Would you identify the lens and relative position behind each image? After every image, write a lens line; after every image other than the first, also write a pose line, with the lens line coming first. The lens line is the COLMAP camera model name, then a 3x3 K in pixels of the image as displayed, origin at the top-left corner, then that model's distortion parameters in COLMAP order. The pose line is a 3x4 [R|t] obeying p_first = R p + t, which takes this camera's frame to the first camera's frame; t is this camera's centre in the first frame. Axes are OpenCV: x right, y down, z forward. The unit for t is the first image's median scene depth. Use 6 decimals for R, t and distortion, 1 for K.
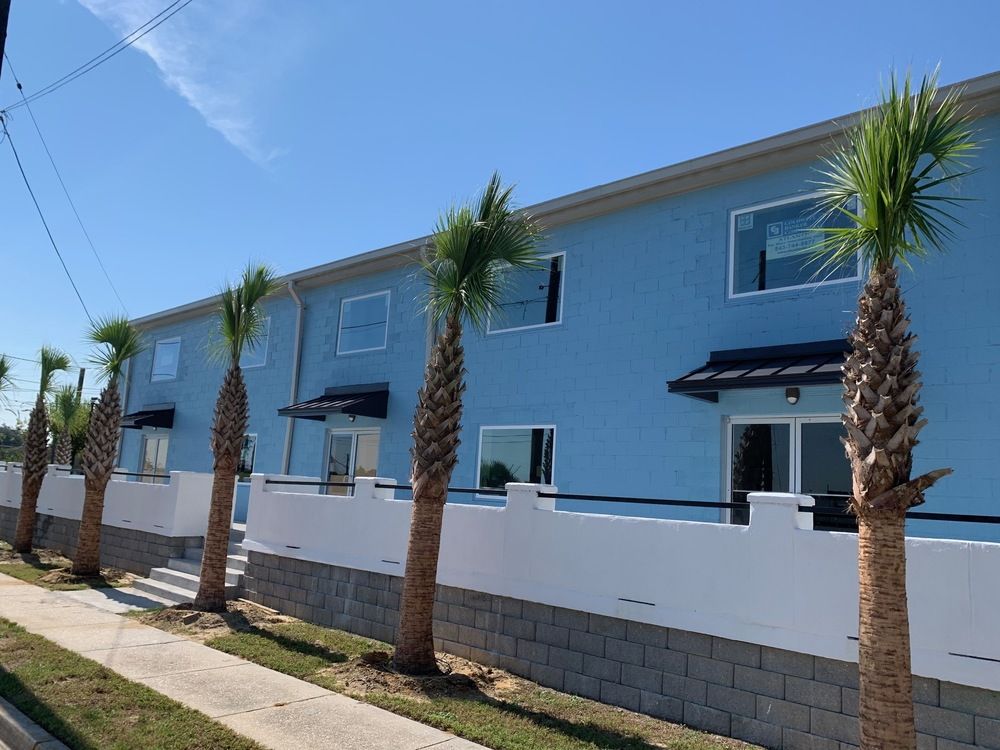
lens RADIAL K [[745.1, 0, 480.8], [0, 745.1, 374.7], [0, 0, 1]] dist [0.062019, -0.129693]
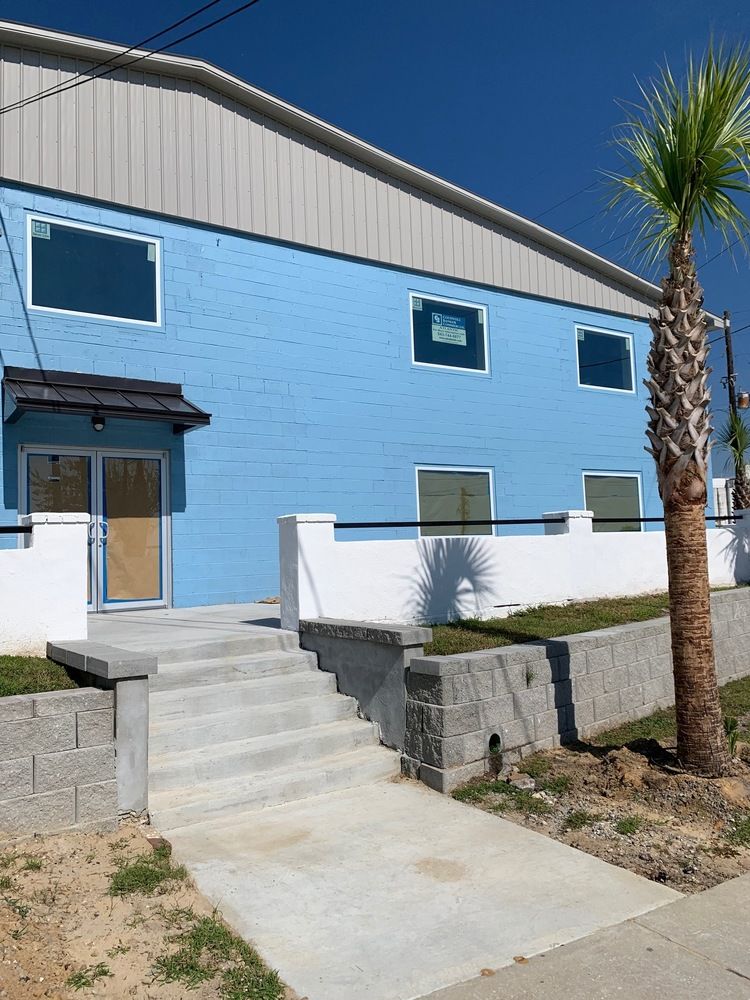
lens RADIAL K [[745.1, 0, 375.0], [0, 745.1, 500.0], [0, 0, 1]] dist [0.062019, -0.129693]
pose [[0.249351, -0.016073, 0.968280, -0.898756], [-0.119003, 0.991776, 0.047109, 0.074369], [-0.961074, -0.126974, 0.245388, 0.718845]]
